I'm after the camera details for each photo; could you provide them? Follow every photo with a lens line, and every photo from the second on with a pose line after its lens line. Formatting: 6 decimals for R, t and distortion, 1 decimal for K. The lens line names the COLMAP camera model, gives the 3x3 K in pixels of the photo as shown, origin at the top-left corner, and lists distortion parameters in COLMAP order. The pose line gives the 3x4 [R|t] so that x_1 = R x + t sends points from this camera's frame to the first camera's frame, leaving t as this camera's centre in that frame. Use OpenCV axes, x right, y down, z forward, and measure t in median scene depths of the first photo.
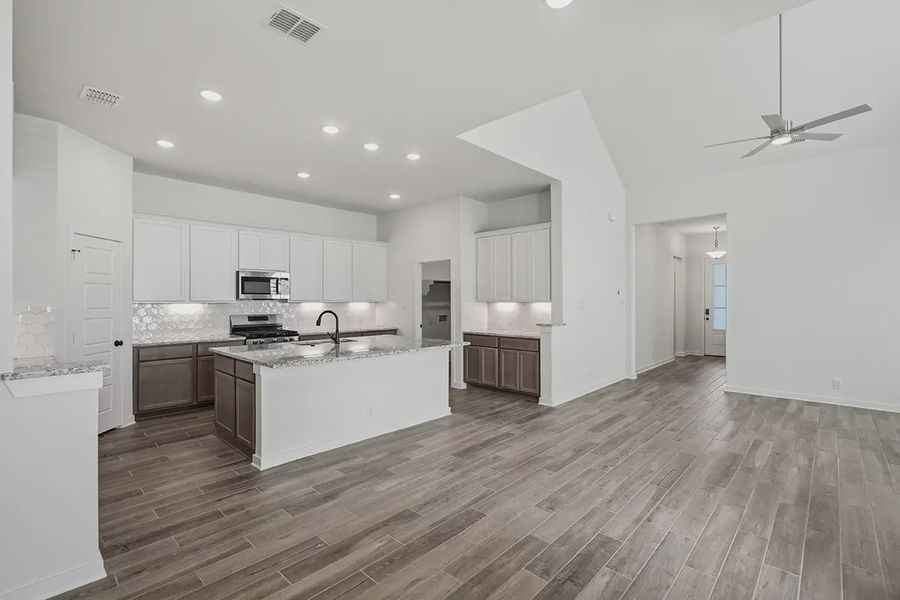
lens RADIAL K [[412.5, 0, 447.0], [0, 412.5, 299.0], [0, 0, 1]] dist [-0.007278, -0.000127]
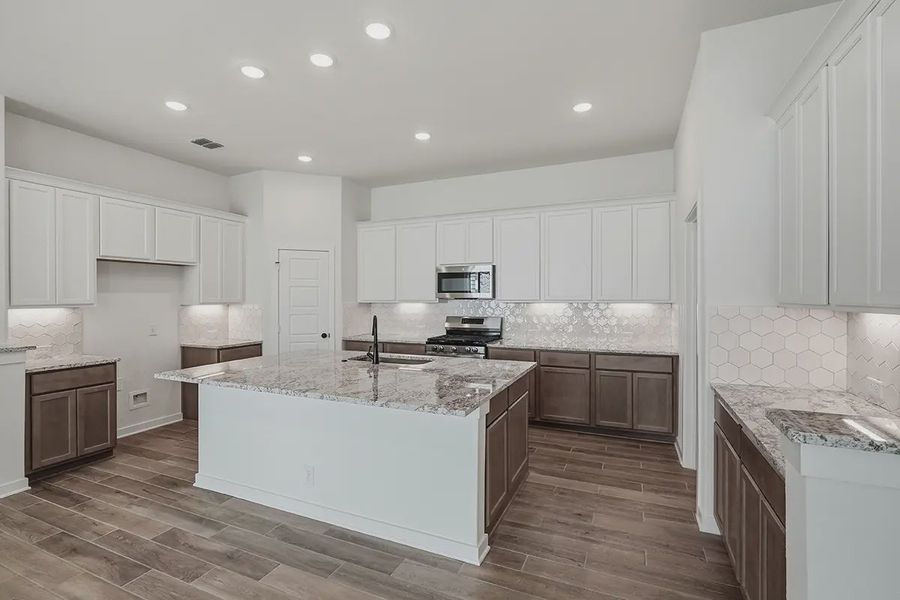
lens RADIAL K [[414.4, 0, 450.0], [0, 414.4, 300.0], [0, 0, 1]] dist [-0.001149, 0.000147]
pose [[0.330994, 0.006084, -0.943613, 0.355968], [0.004270, 0.999959, 0.007945, -0.003350], [0.943623, -0.006659, 0.330954, 0.717788]]
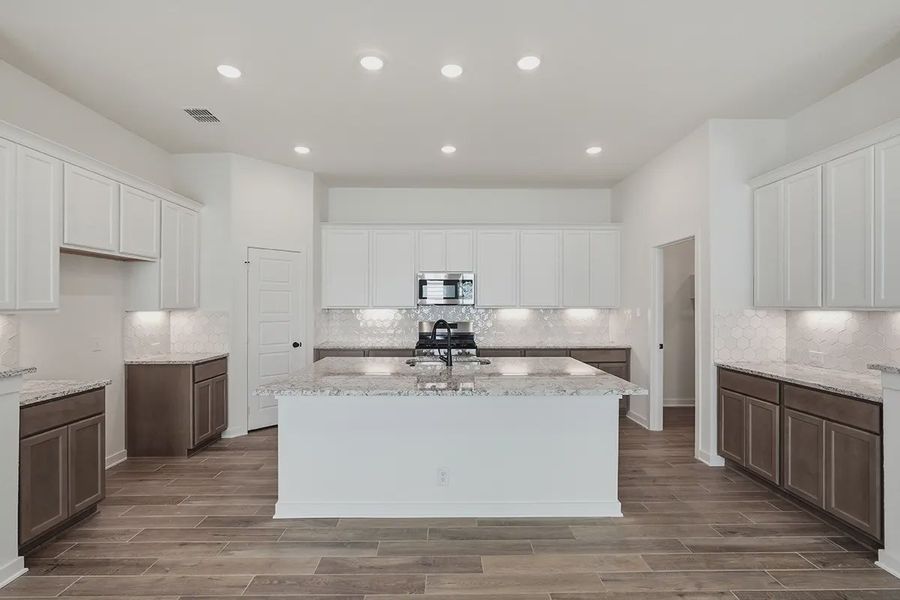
lens RADIAL K [[414.7, 0, 448.2], [0, 414.7, 305.8], [0, 0, 1]] dist [-0.002639, 0.000150]
pose [[0.695974, 0.001867, -0.718064, 0.208790], [0.000194, 0.999996, 0.002789, 0.001061], [0.718067, -0.002080, 0.695971, 0.396347]]
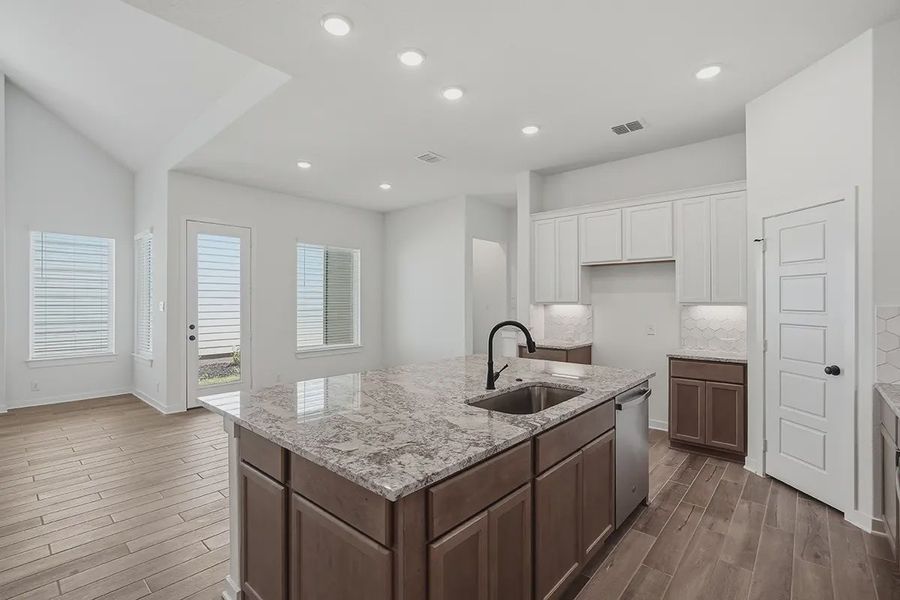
lens RADIAL K [[412.5, 0, 447.0], [0, 412.5, 299.0], [0, 0, 1]] dist [-0.007278, -0.000127]
pose [[-0.999373, 0.002999, -0.035267, -0.158118], [0.003167, 0.999984, -0.004716, 0.002162], [0.035252, -0.004825, -0.999367, 1.201894]]
